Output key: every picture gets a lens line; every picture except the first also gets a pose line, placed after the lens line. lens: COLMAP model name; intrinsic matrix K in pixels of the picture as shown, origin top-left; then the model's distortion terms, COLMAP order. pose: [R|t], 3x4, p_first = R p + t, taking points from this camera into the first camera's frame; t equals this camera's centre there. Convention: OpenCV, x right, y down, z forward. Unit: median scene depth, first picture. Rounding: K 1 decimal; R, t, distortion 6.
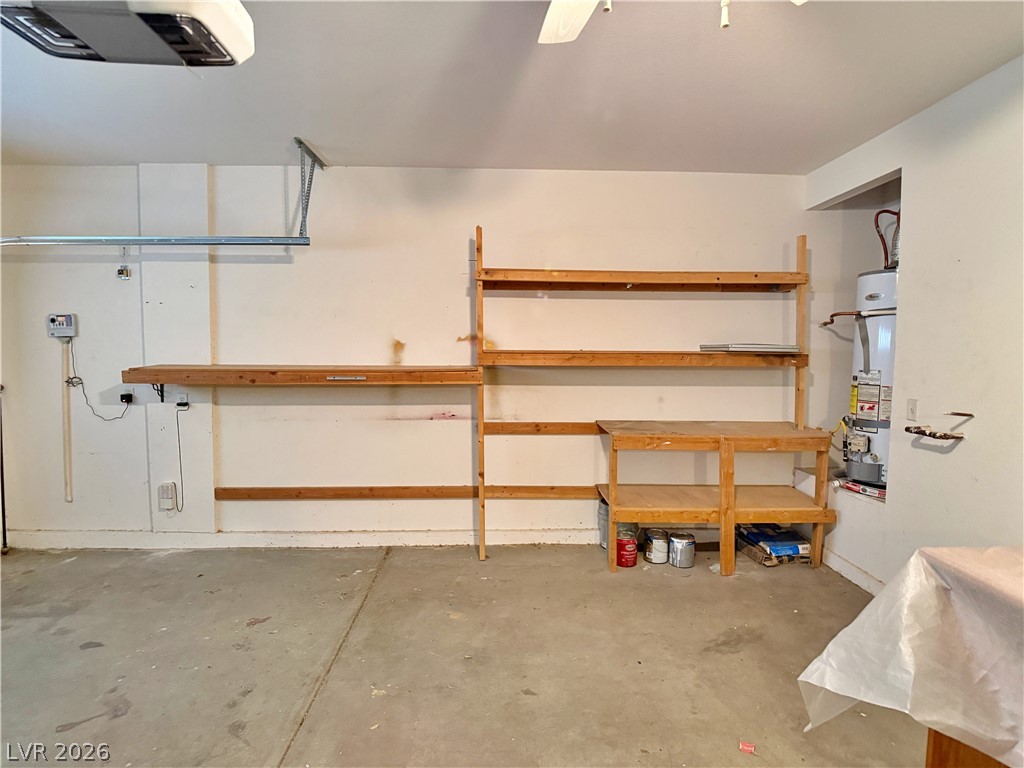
lens RADIAL K [[536.3, 0, 523.5], [0, 536.3, 384.0], [0, 0, 1]] dist [0.037607, -0.063650]
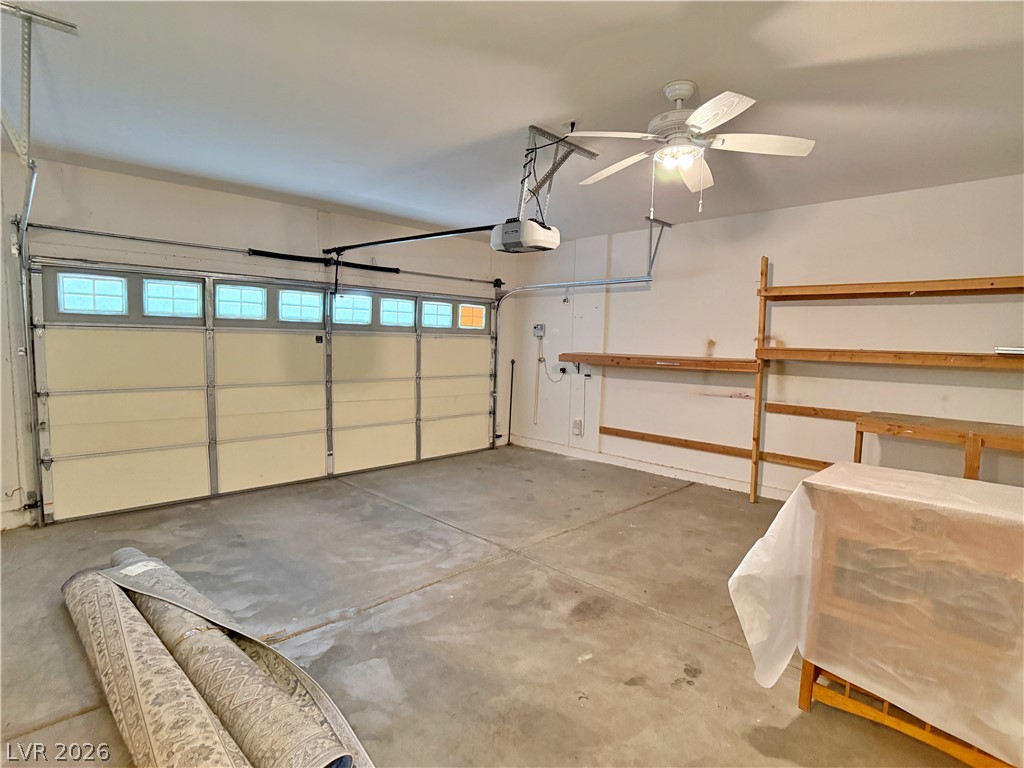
lens RADIAL K [[536.3, 0, 505.2], [0, 536.3, 389.4], [0, 0, 1]] dist [-0.001142, -0.021245]
pose [[0.673324, 0.077000, -0.735327, 0.462527], [-0.066501, 0.996838, 0.043491, 0.024842], [0.736351, 0.019616, 0.676315, -0.364764]]
